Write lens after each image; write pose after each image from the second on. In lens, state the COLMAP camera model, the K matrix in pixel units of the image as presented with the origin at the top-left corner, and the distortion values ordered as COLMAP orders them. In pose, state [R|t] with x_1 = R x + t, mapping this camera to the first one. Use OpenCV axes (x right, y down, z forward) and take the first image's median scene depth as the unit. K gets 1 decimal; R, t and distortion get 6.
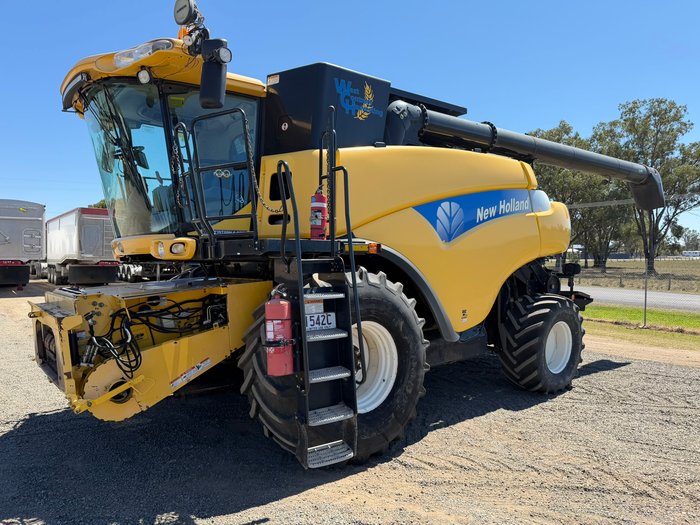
lens RADIAL K [[514.3, 0, 350.0], [0, 514.3, 262.5], [0, 0, 1]] dist [0.076159, -0.001508]
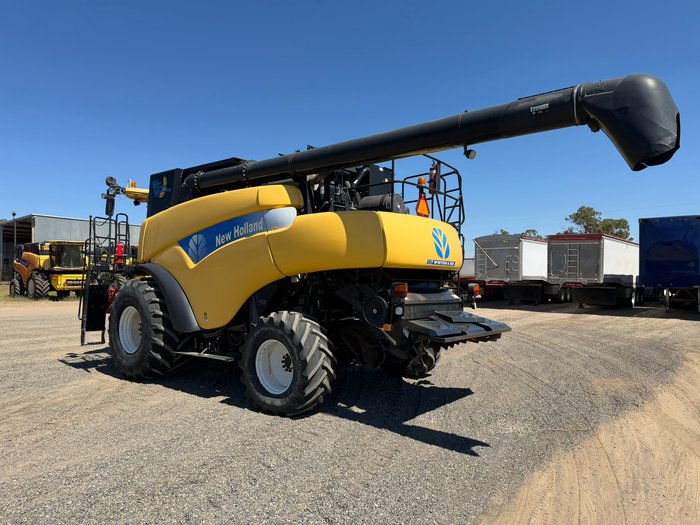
lens RADIAL K [[509.0, 0, 350.0], [0, 509.0, 262.5], [0, 0, 1]] dist [0.005079, -0.011026]
pose [[0.213167, -0.028366, -0.976604, 1.592924], [-0.018235, 0.999289, -0.033006, -0.001959], [0.976846, 0.024844, 0.212498, 1.076499]]
